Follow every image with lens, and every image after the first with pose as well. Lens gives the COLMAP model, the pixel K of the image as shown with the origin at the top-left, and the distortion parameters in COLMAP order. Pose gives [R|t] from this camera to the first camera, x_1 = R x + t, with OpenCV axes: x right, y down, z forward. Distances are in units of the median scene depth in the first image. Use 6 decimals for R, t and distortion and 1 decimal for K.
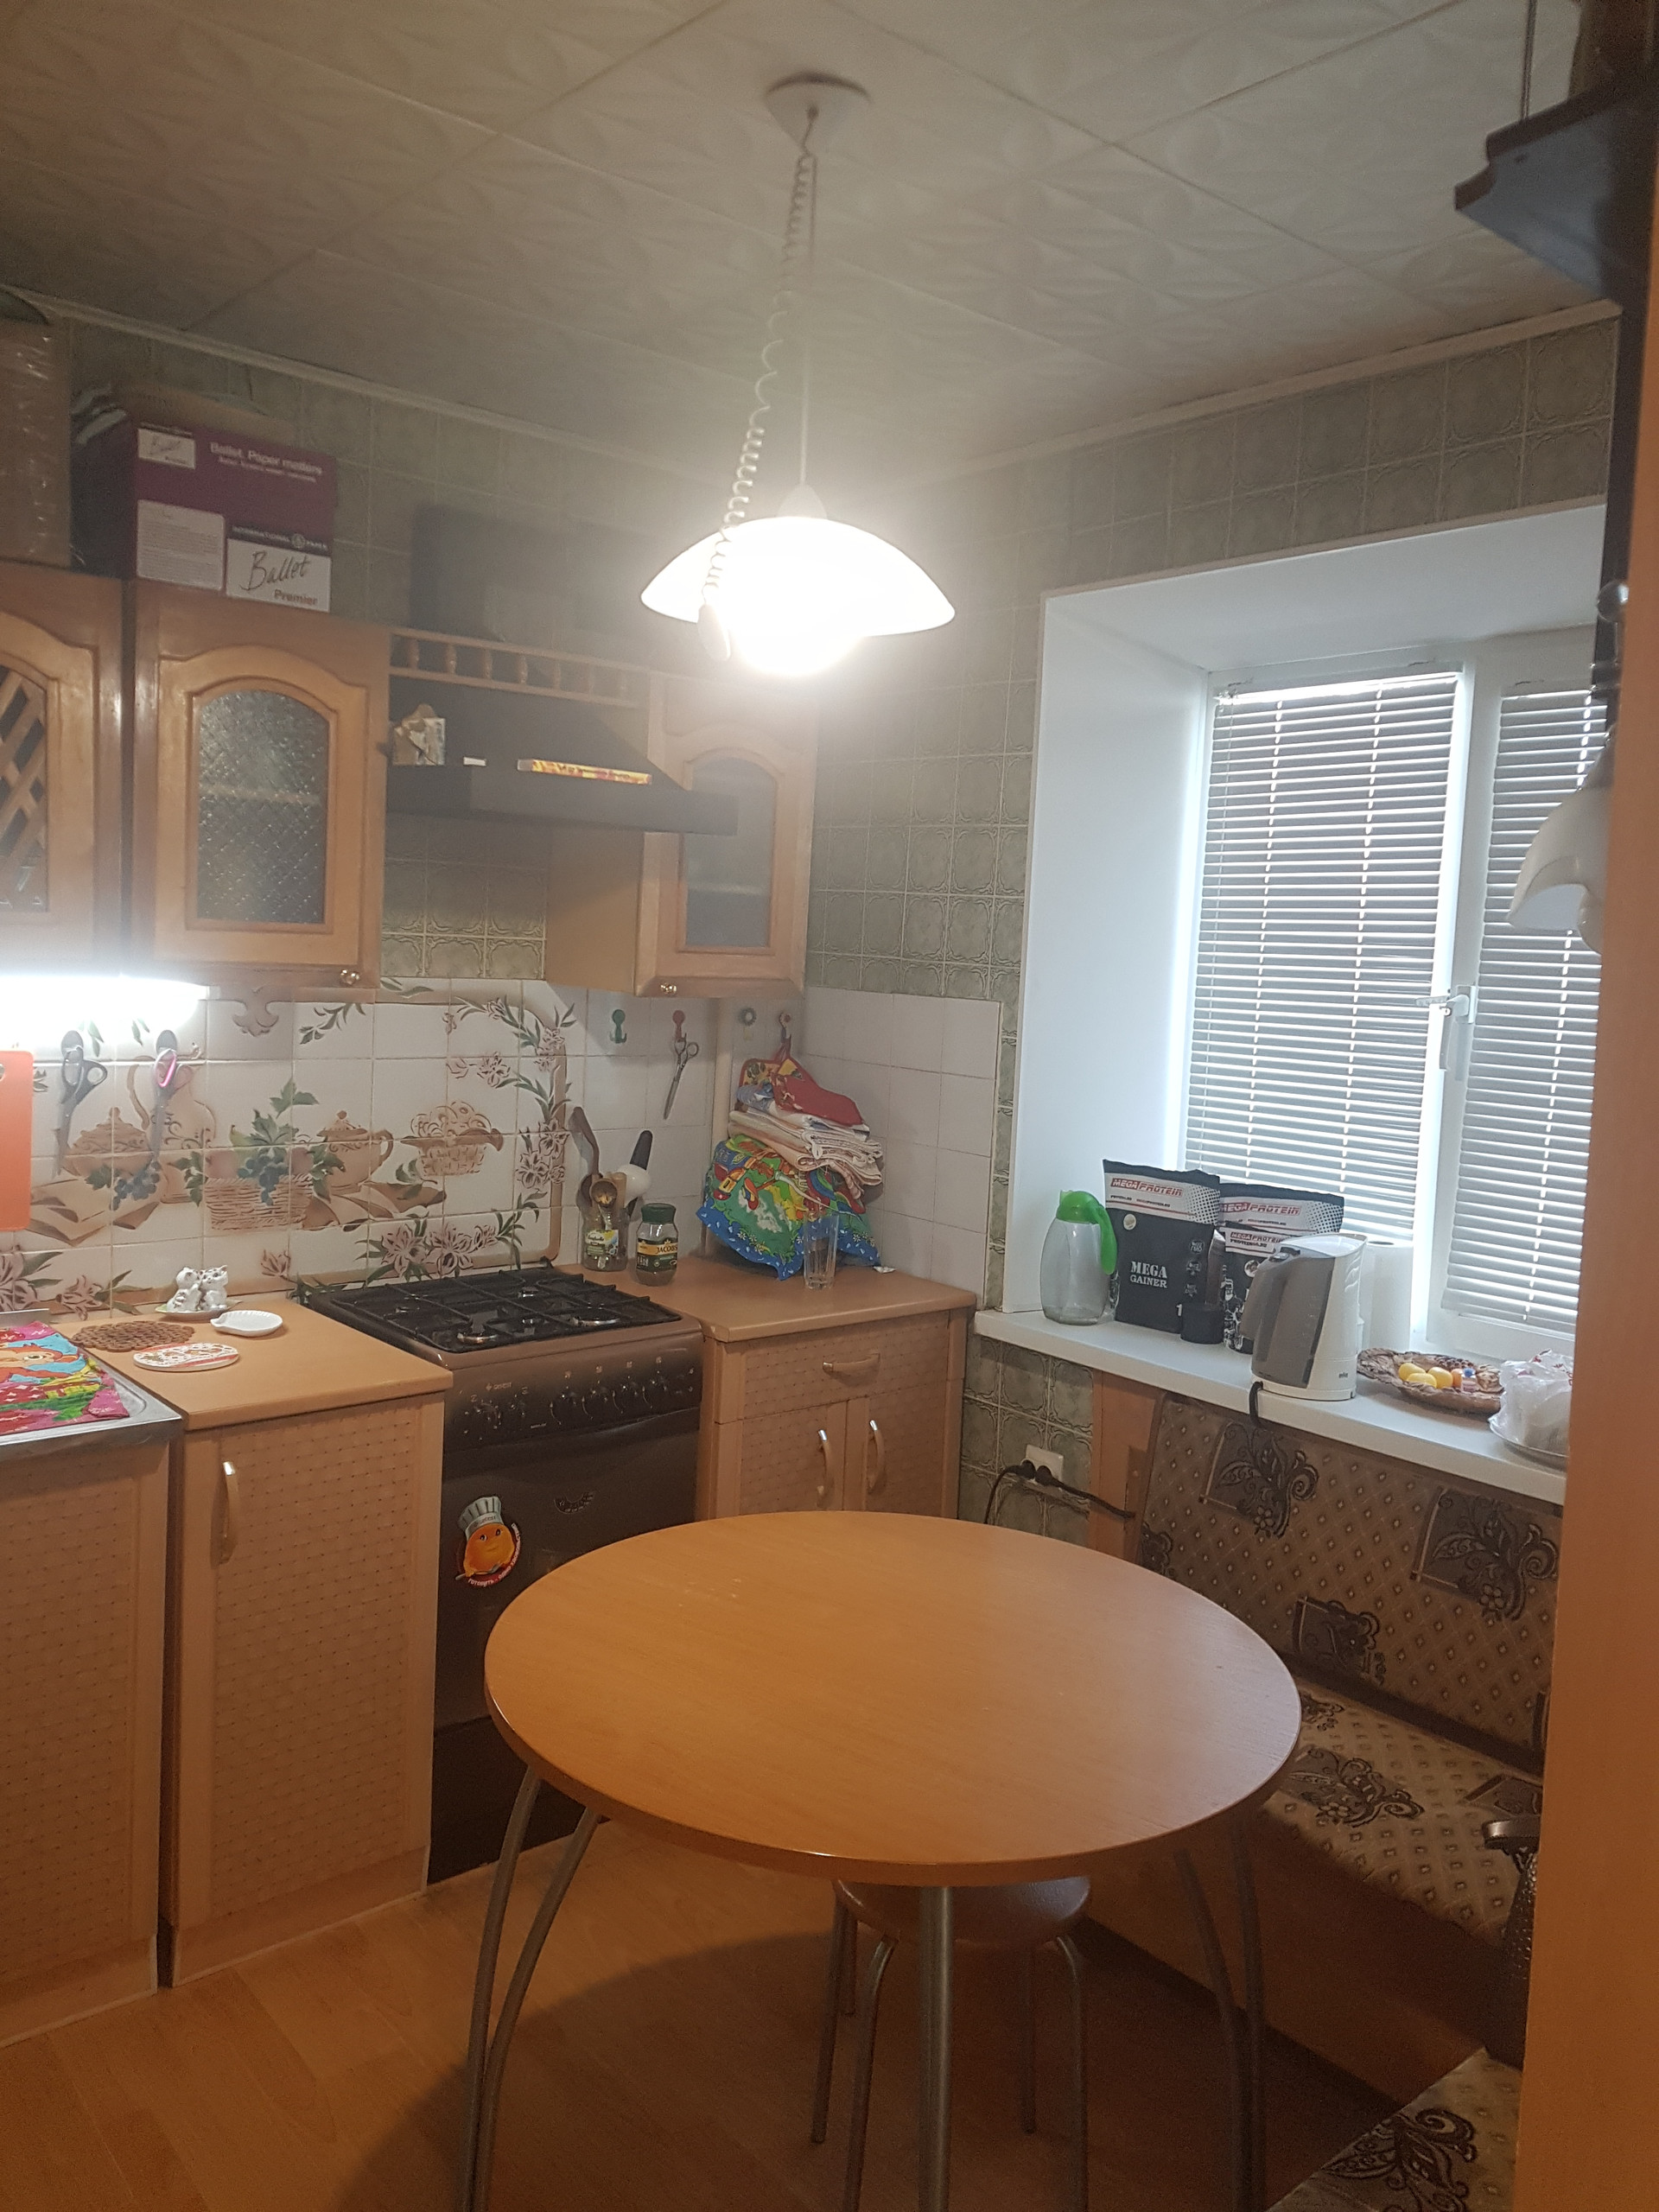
lens RADIAL K [[1651.2, 0, 829.5], [0, 1651.2, 1106.0], [0, 0, 1]] dist [0.064702, -0.110681]
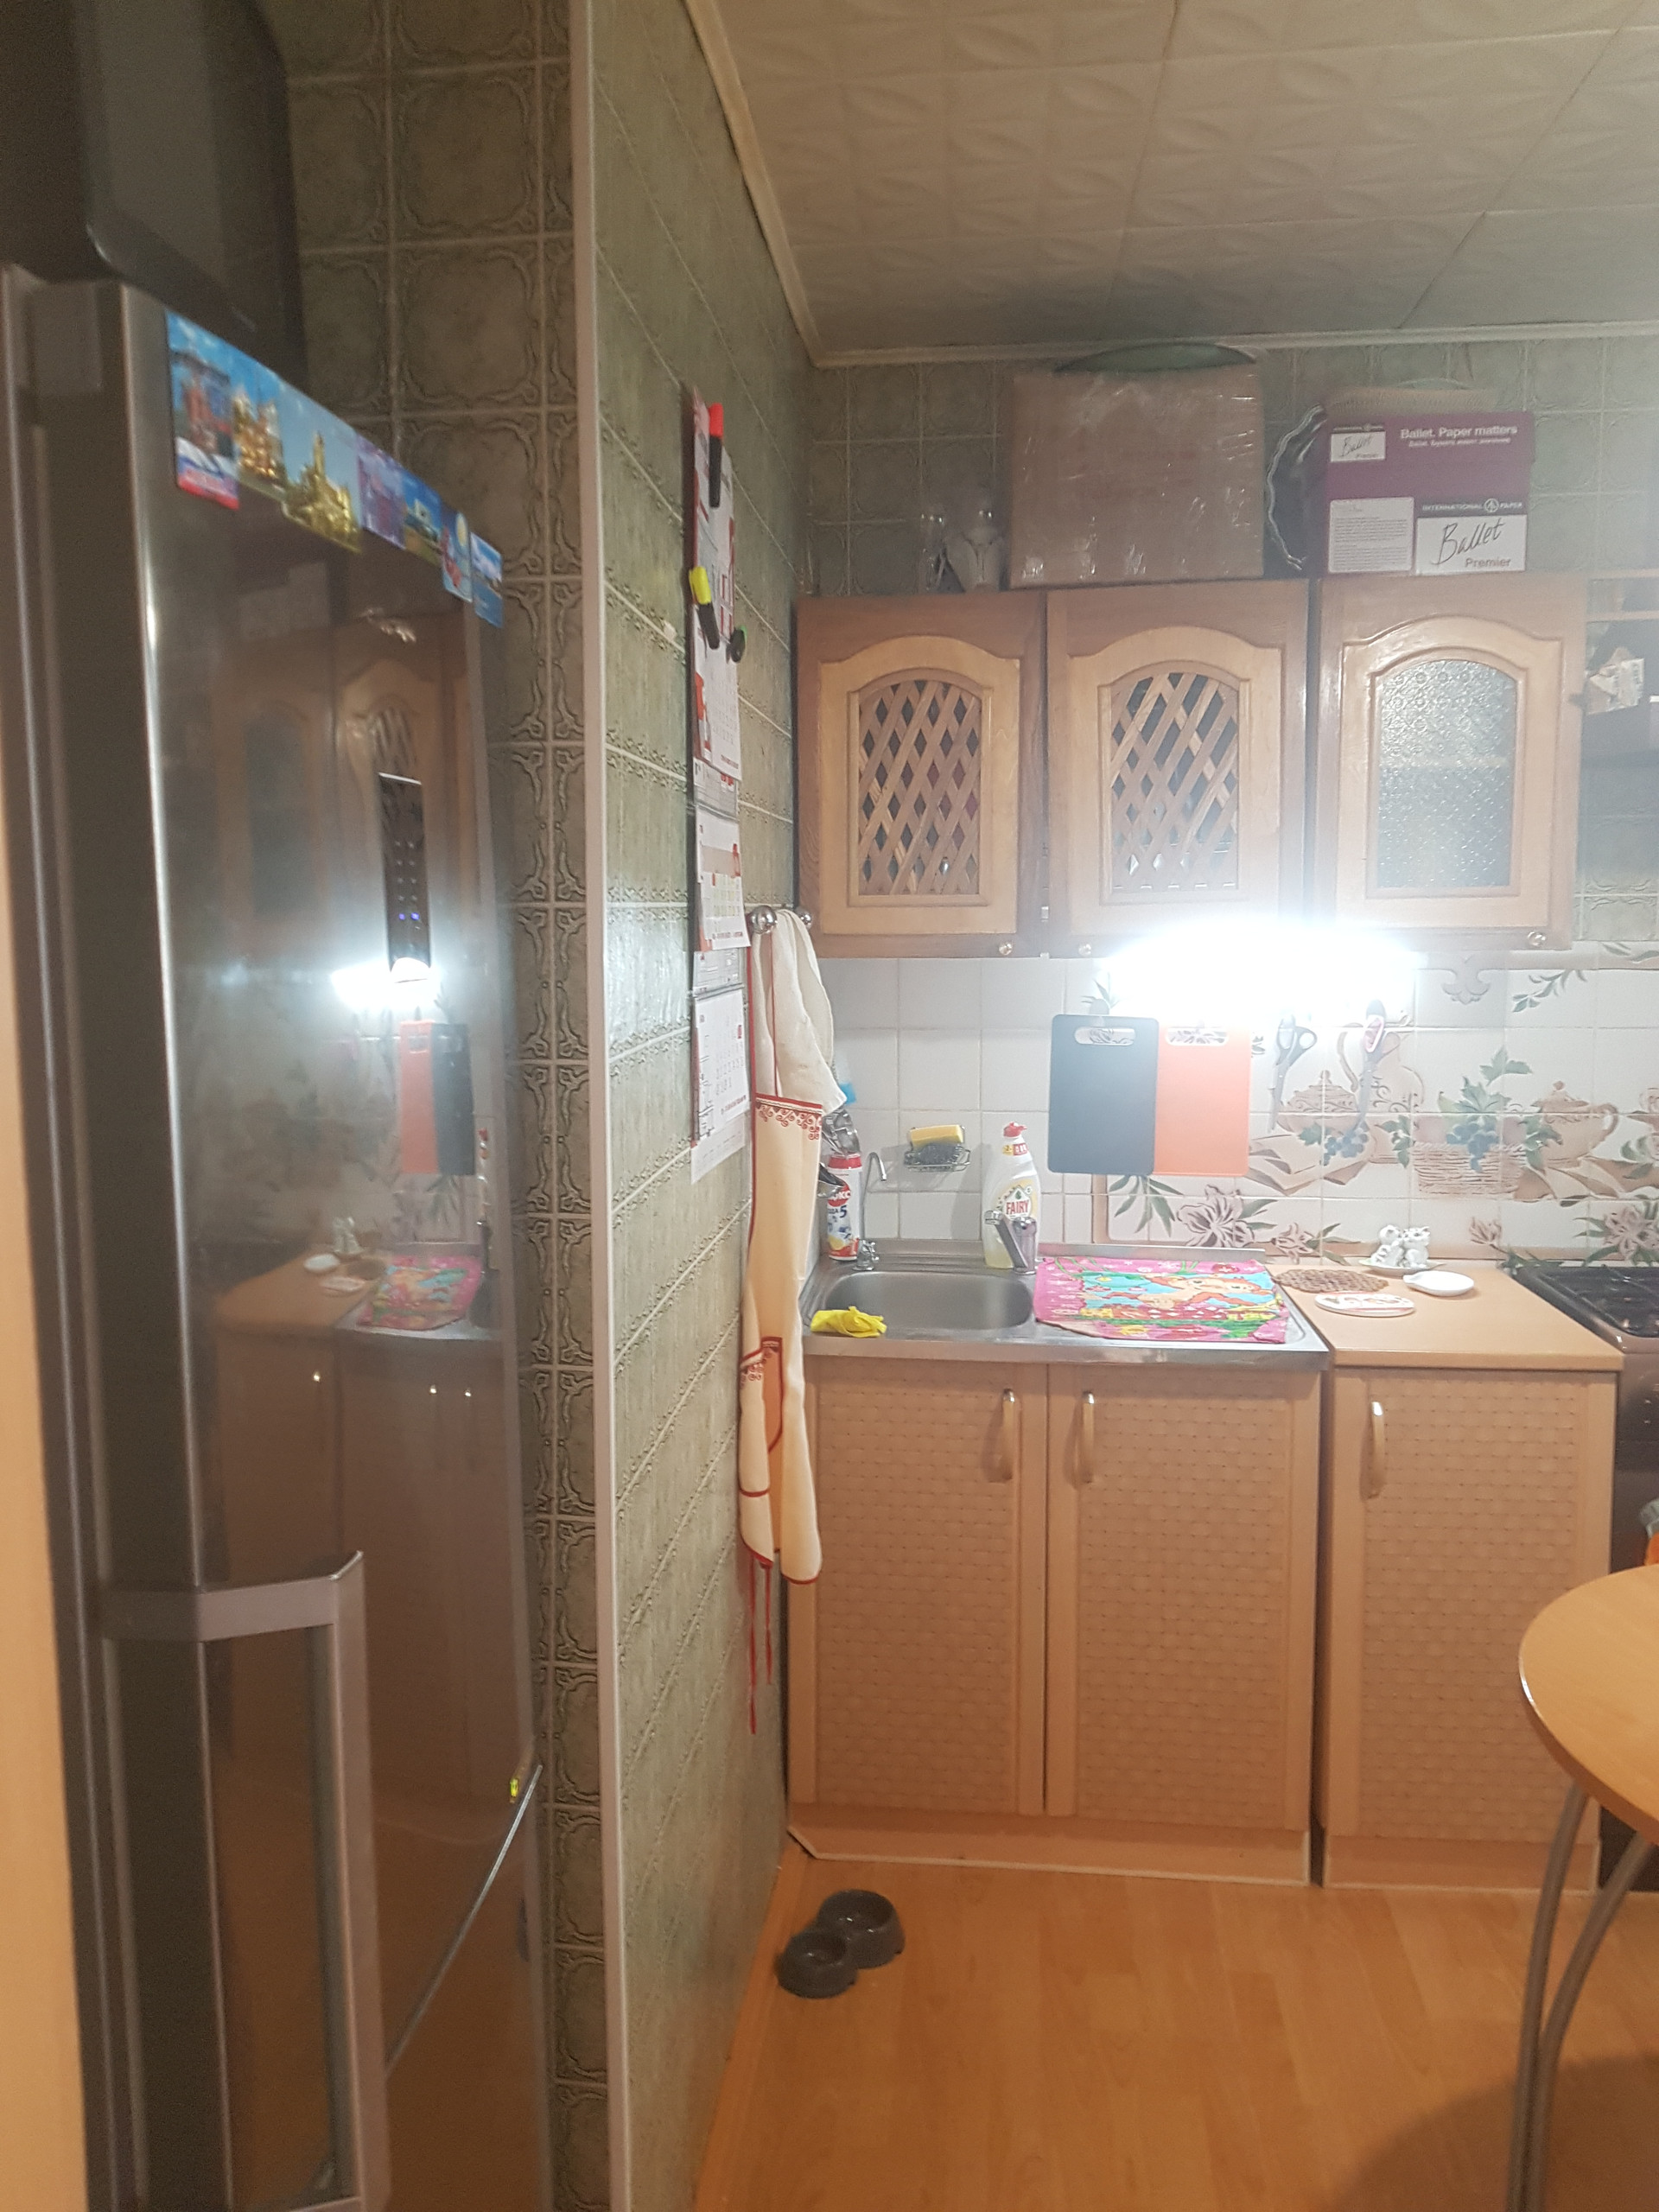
lens RADIAL K [[1651.2, 0, 829.5], [0, 1651.2, 1106.0], [0, 0, 1]] dist [0.064702, -0.110681]
pose [[0.705787, 0.032001, -0.707701, 0.111695], [-0.029948, 0.999434, 0.015326, 0.017820], [0.707791, 0.010377, 0.706346, 0.009852]]
